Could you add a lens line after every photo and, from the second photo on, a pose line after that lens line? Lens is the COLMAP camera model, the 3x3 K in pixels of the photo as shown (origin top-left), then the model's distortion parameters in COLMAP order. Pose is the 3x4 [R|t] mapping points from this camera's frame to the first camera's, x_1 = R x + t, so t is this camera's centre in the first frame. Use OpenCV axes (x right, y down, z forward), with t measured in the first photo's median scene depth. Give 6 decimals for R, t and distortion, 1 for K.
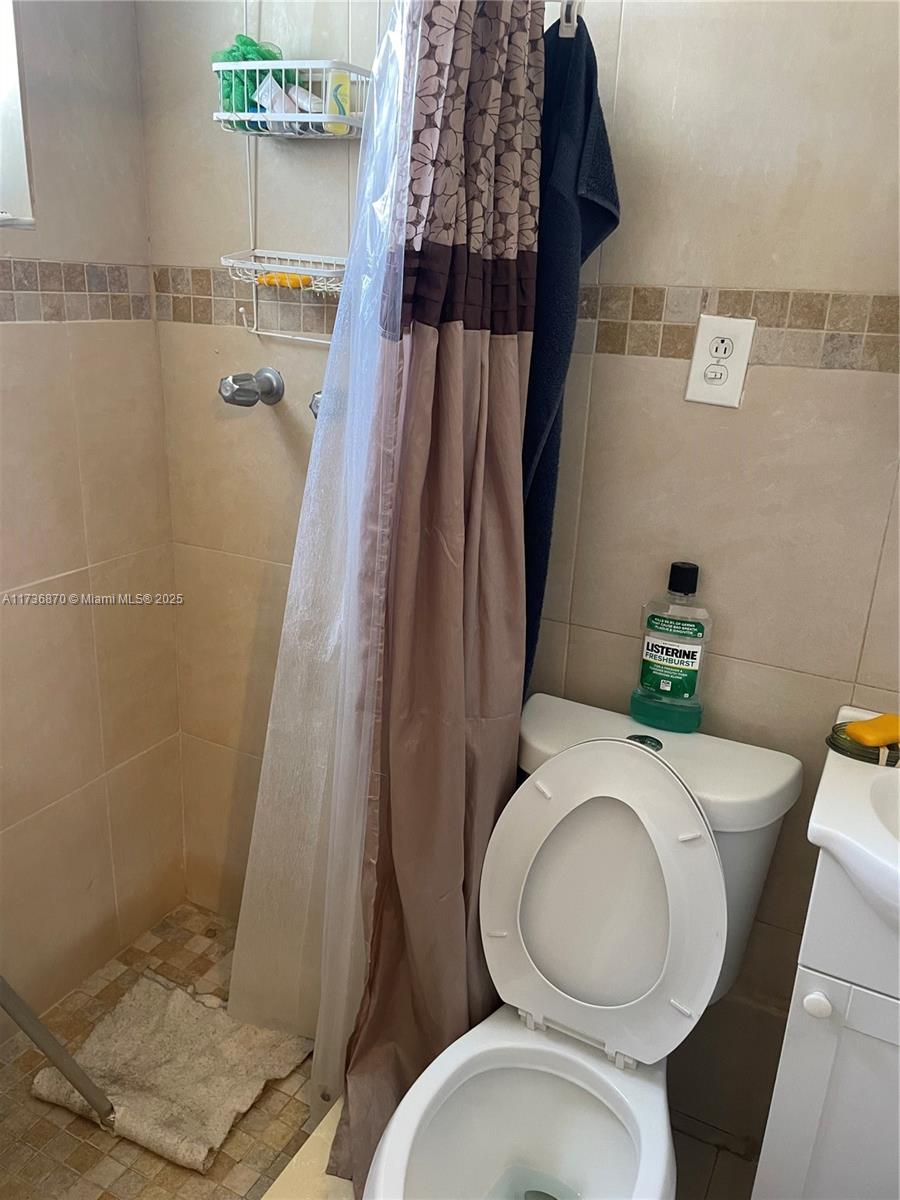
lens RADIAL K [[893.3, 0, 448.1], [0, 893.3, 583.2], [0, 0, 1]] dist [0.033012, -0.005492]
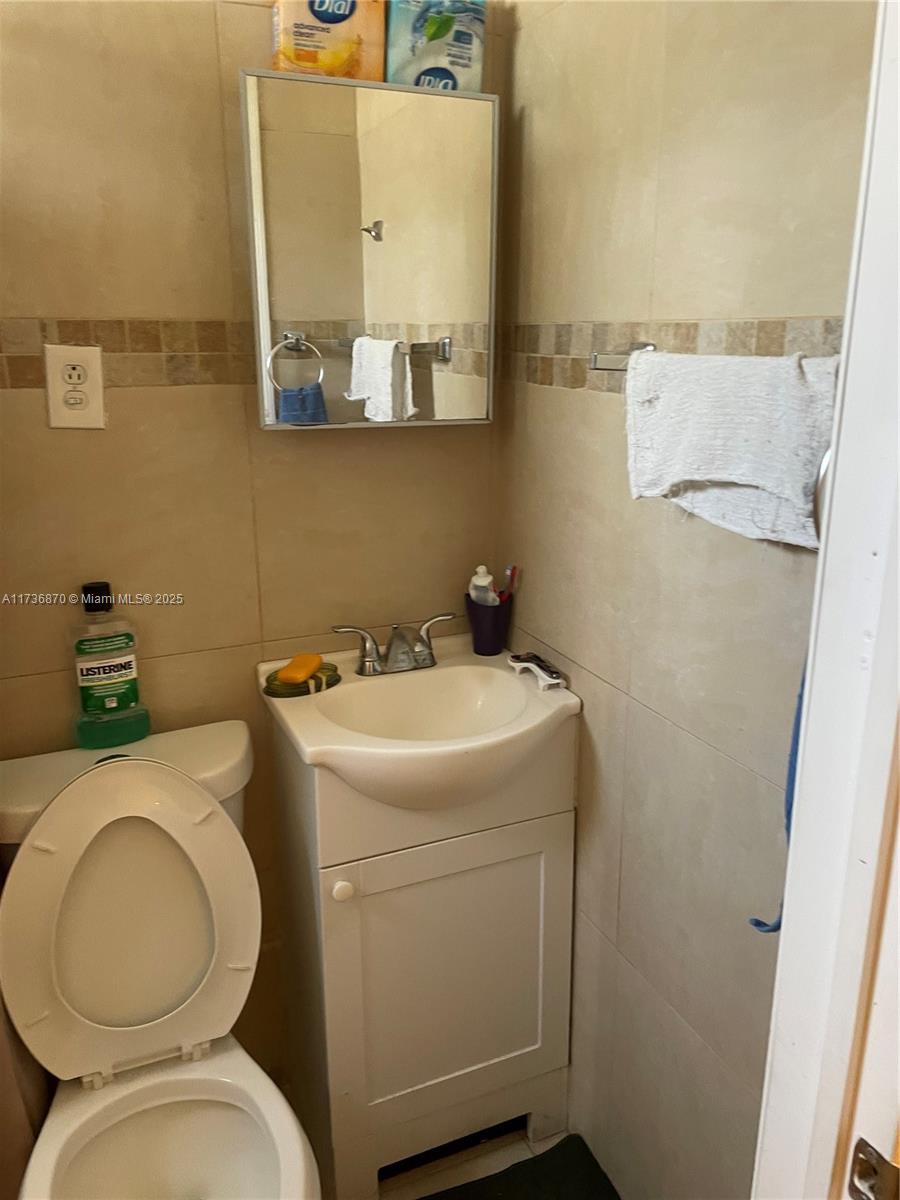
lens RADIAL K [[893.3, 0, 448.1], [0, 893.3, 583.2], [0, 0, 1]] dist [0.033012, -0.005492]
pose [[0.630170, -0.252977, 0.734090, -0.243899], [0.272446, 0.957366, 0.096043, -0.010832], [-0.727090, 0.139477, 0.672225, 0.011168]]
